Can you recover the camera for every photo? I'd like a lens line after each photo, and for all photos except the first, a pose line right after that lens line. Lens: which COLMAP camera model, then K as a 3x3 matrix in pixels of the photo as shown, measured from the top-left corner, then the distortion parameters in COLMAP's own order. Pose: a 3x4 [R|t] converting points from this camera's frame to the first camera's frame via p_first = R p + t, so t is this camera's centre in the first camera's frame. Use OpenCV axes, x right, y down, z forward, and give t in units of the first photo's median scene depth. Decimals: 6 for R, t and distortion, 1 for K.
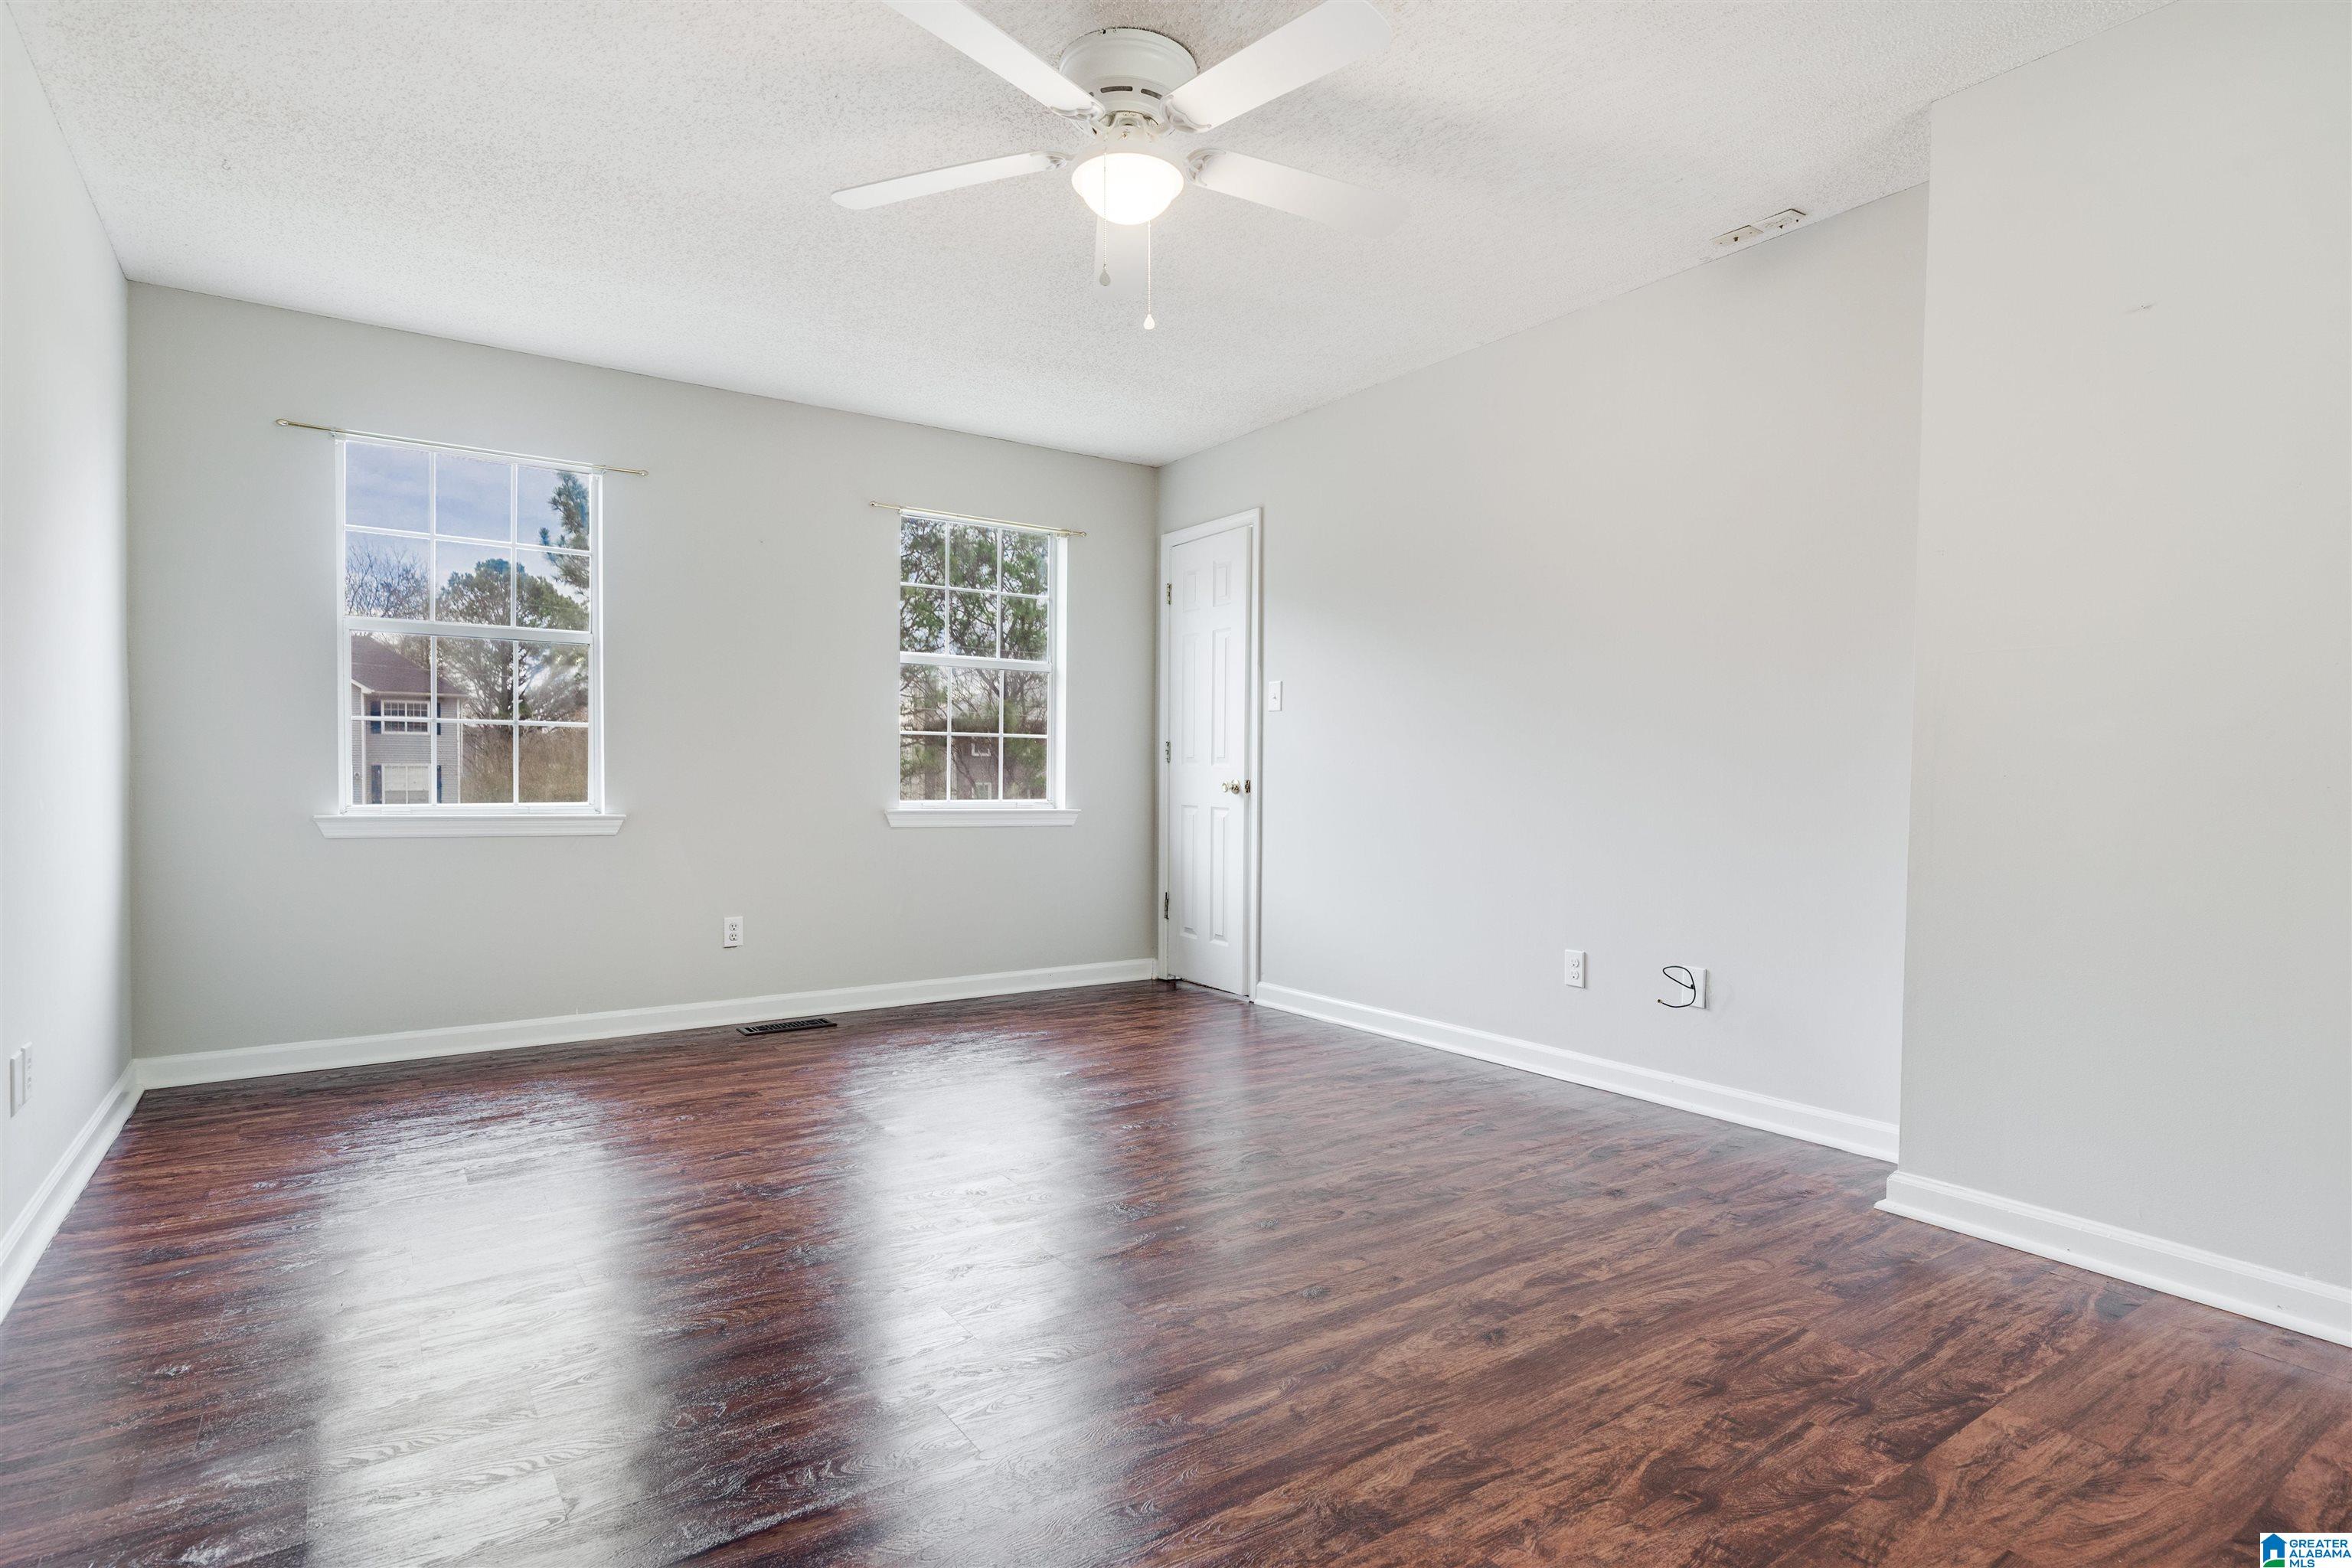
lens RADIAL K [[1190.7, 0, 1173.1], [0, 1190.7, 782.2], [0, 0, 1]] dist [0.003912, 0.000919]
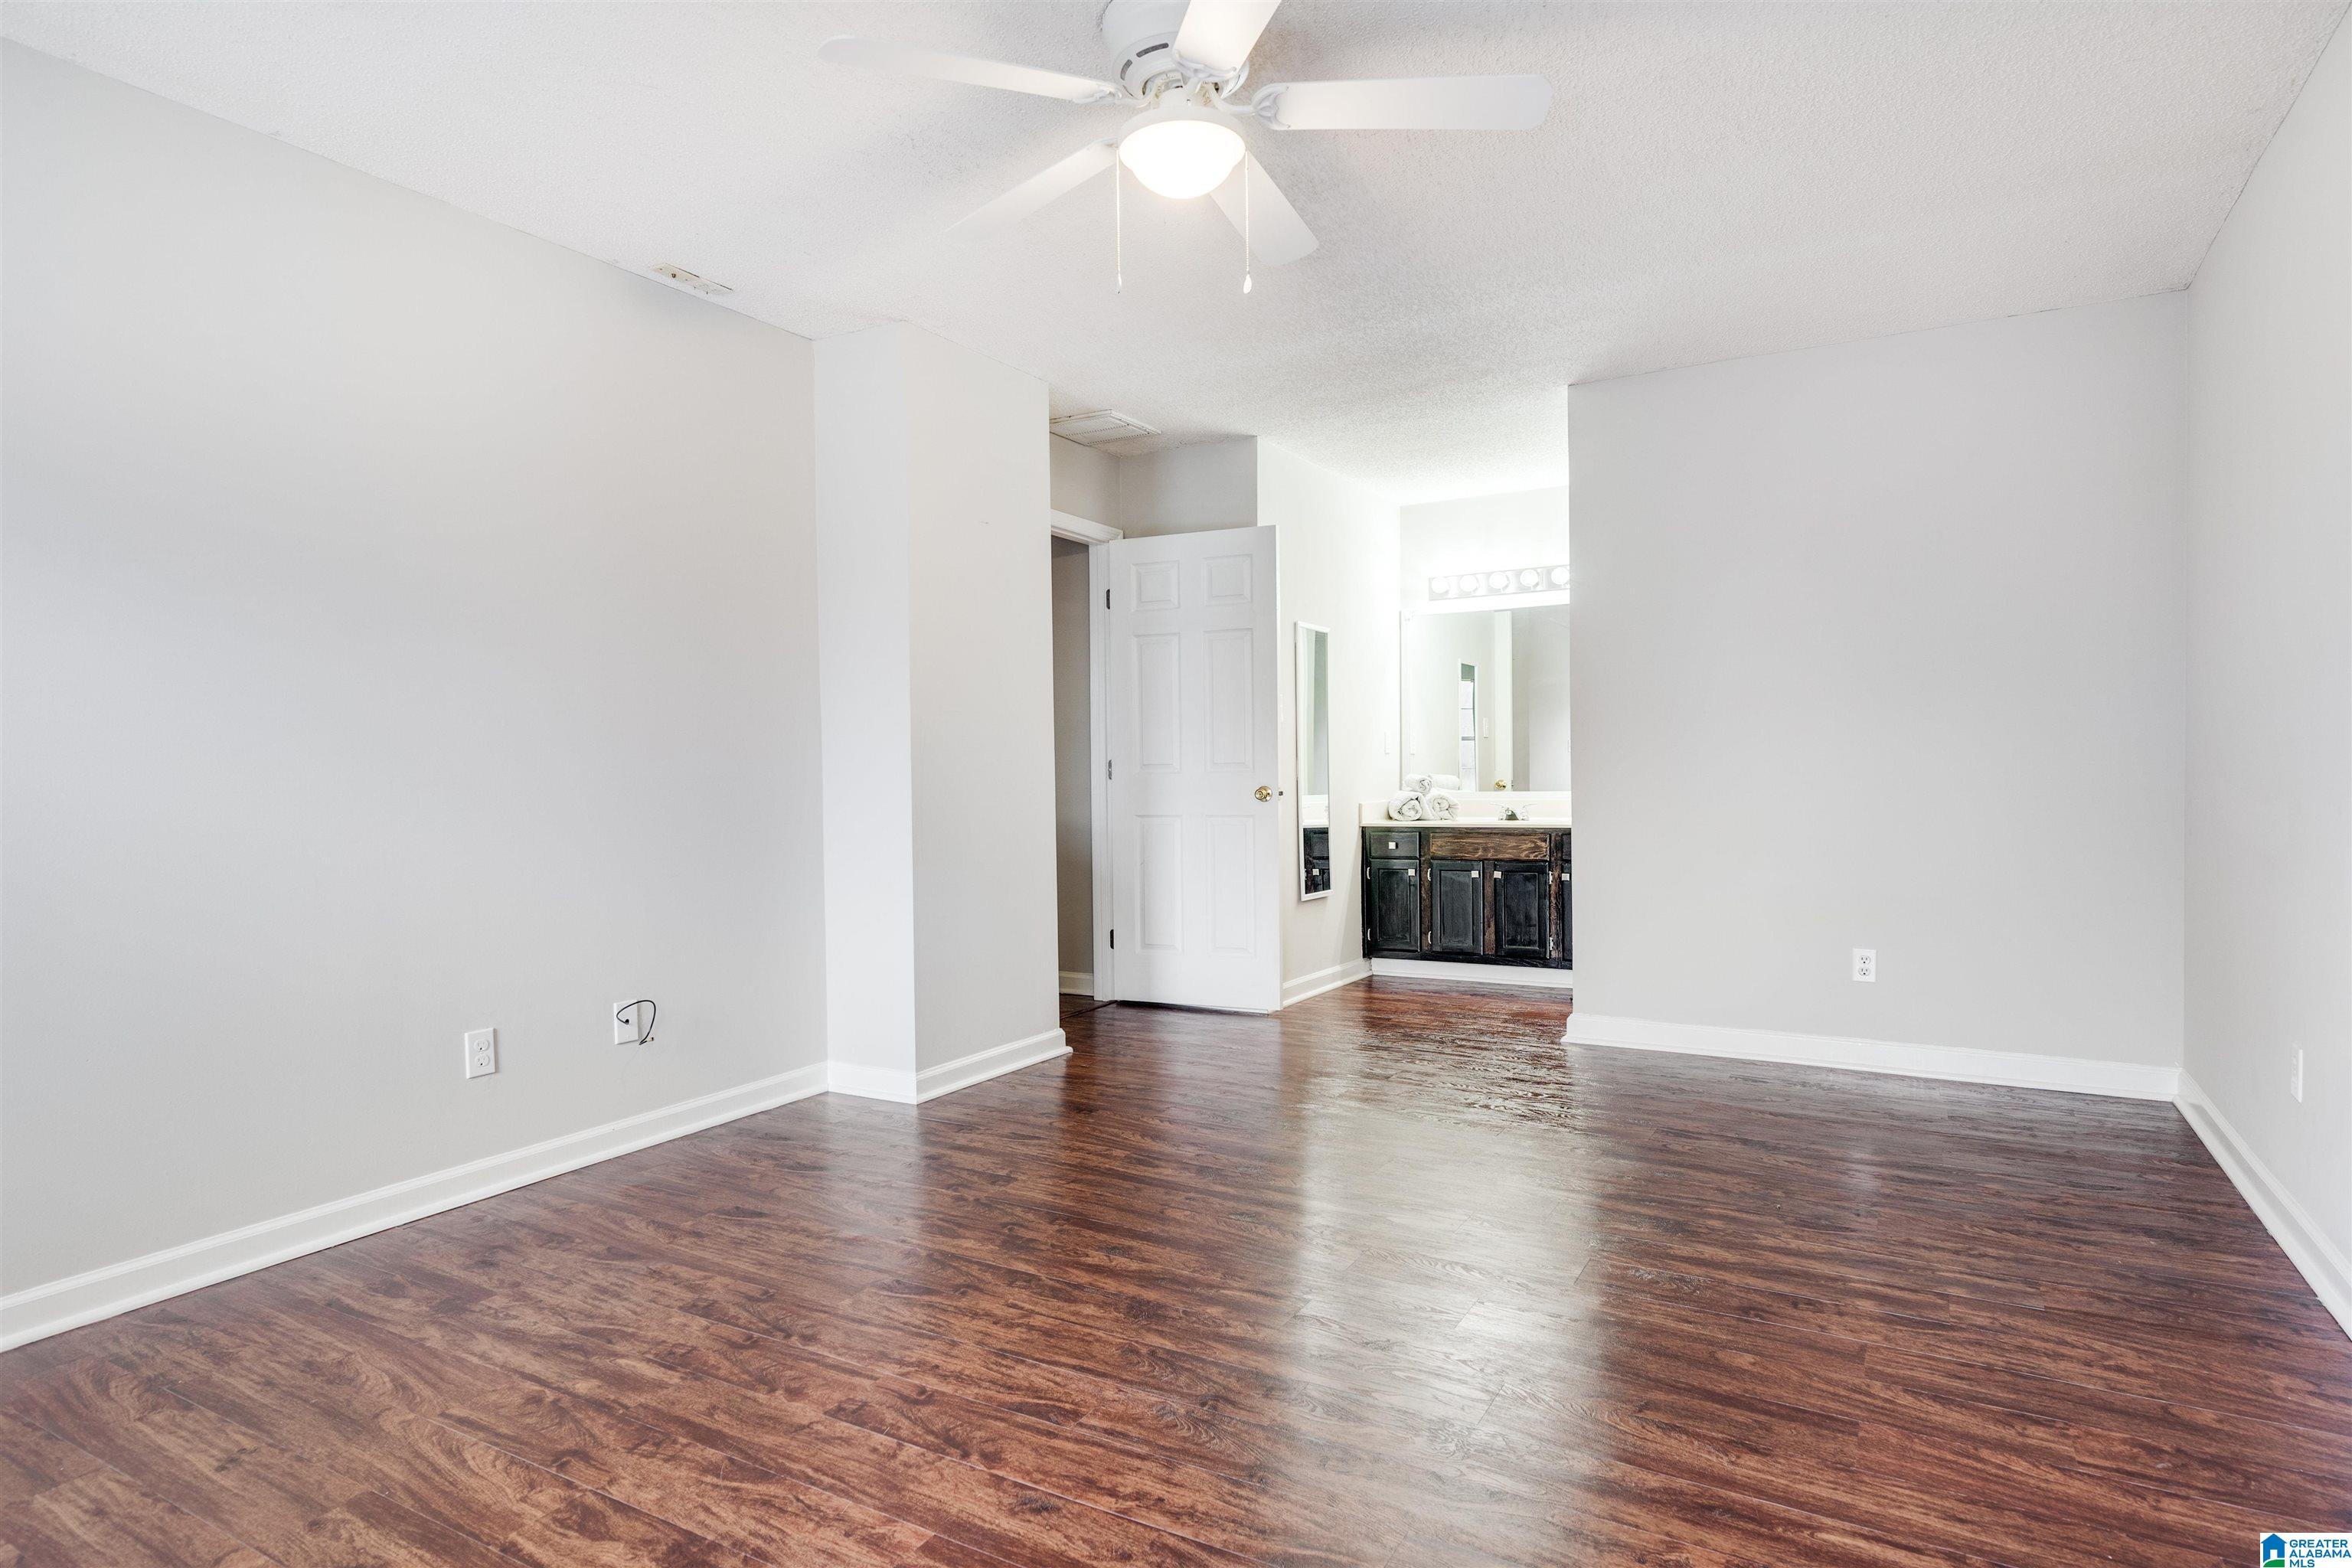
lens RADIAL K [[1262.8, 0, 1171.2], [0, 1262.8, 779.2], [0, 0, 1]] dist [-0.000957, -0.000025]
pose [[-0.415973, -0.014398, 0.909263, -0.806010], [0.013922, 0.999657, 0.022199, -0.048974], [-0.909270, 0.021893, -0.415630, 1.228056]]
